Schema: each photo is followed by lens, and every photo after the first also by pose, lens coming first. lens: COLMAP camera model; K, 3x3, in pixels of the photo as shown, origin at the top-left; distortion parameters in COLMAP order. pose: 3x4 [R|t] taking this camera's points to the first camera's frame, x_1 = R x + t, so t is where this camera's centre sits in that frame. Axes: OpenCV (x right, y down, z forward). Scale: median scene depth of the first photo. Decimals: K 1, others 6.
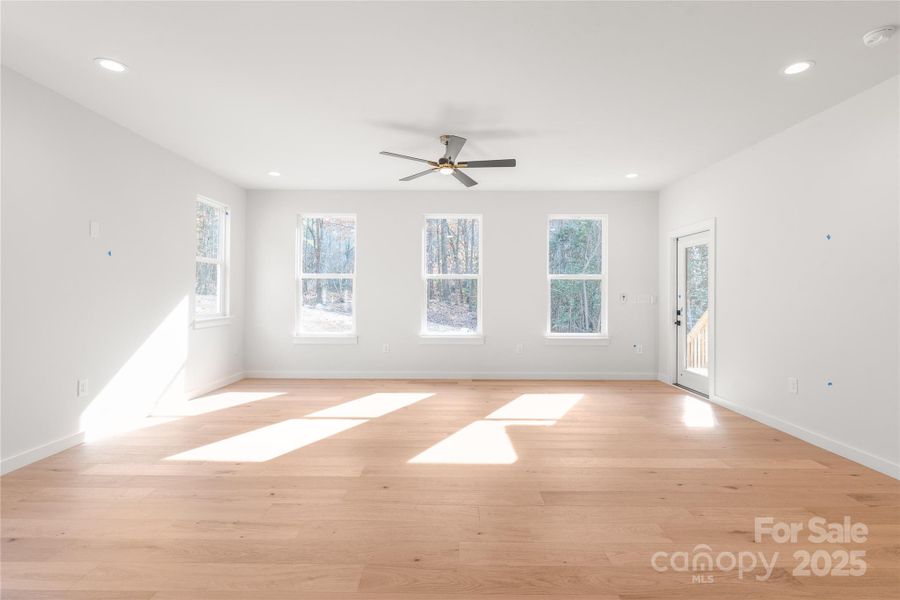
lens RADIAL K [[447.1, 0, 452.8], [0, 447.1, 290.5], [0, 0, 1]] dist [0.002989, 0.001050]
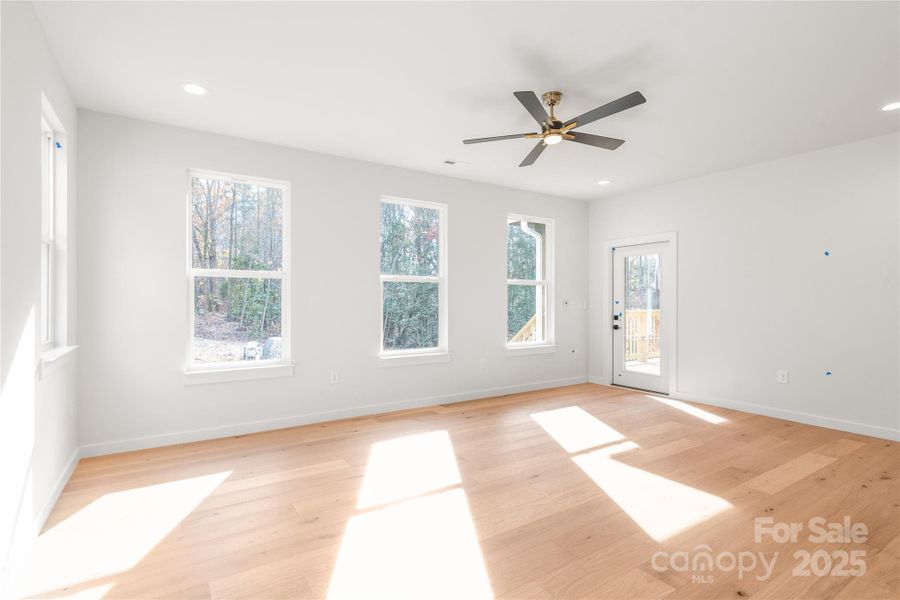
lens RADIAL K [[447.1, 0, 451.0], [0, 447.1, 303.3], [0, 0, 1]] dist [0.002989, 0.001050]
pose [[0.836505, -0.007326, 0.547911, -0.436150], [-0.001072, 0.999887, 0.015006, -0.000023], [-0.547959, -0.013141, 0.836402, 0.344052]]
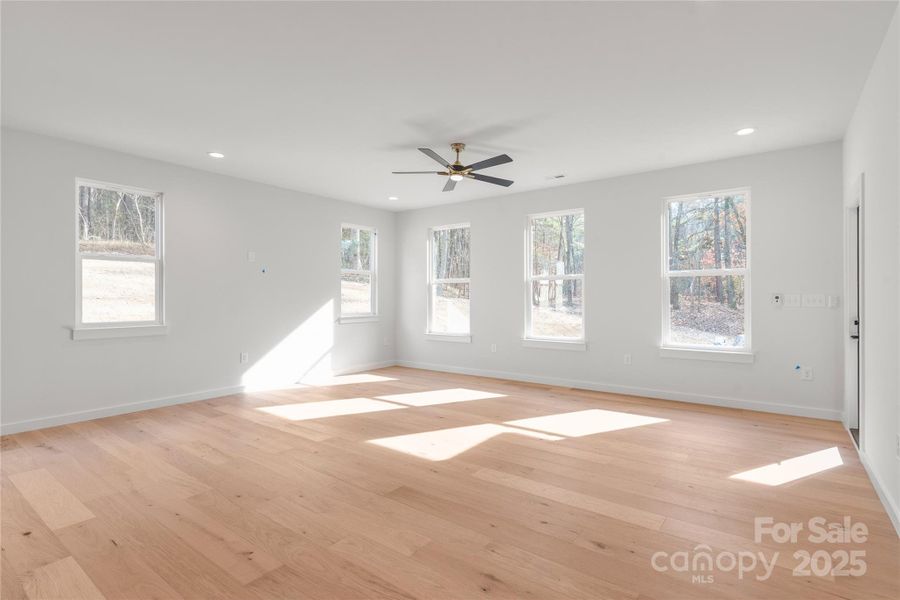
lens RADIAL K [[447.1, 0, 448.0], [0, 447.1, 297.5], [0, 0, 1]] dist [0.002989, 0.001050]
pose [[0.794724, -0.006526, -0.606935, 0.452799], [0.011422, 0.999926, 0.004204, 0.004921], [0.606863, -0.010274, 0.794740, 0.121473]]
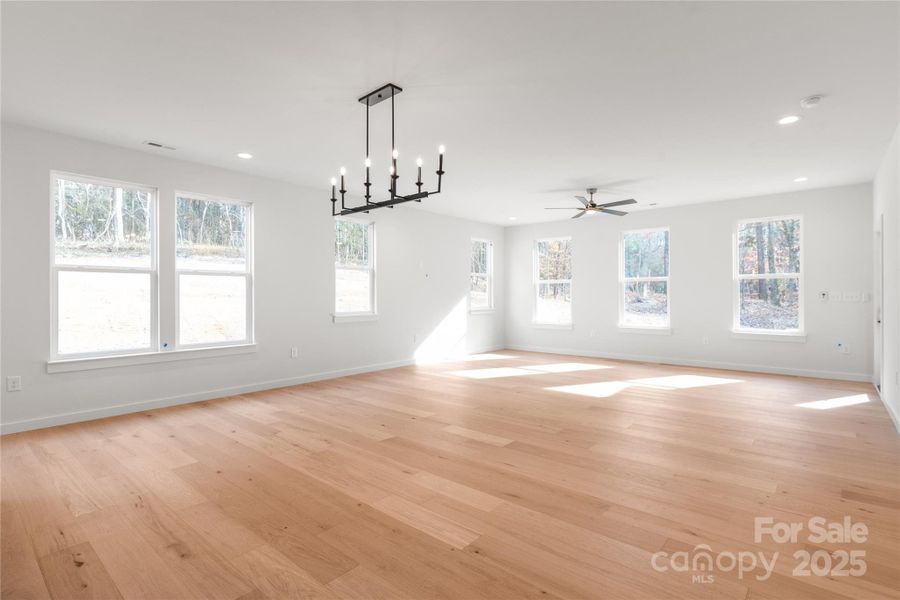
lens RADIAL K [[447.1, 0, 448.5], [0, 447.1, 295.6], [0, 0, 1]] dist [0.002989, 0.001050]
pose [[0.756967, -0.006542, -0.653421, 0.456004], [0.012879, 0.999905, 0.004908, 0.000284], [0.653326, -0.012131, 0.756979, -0.344081]]
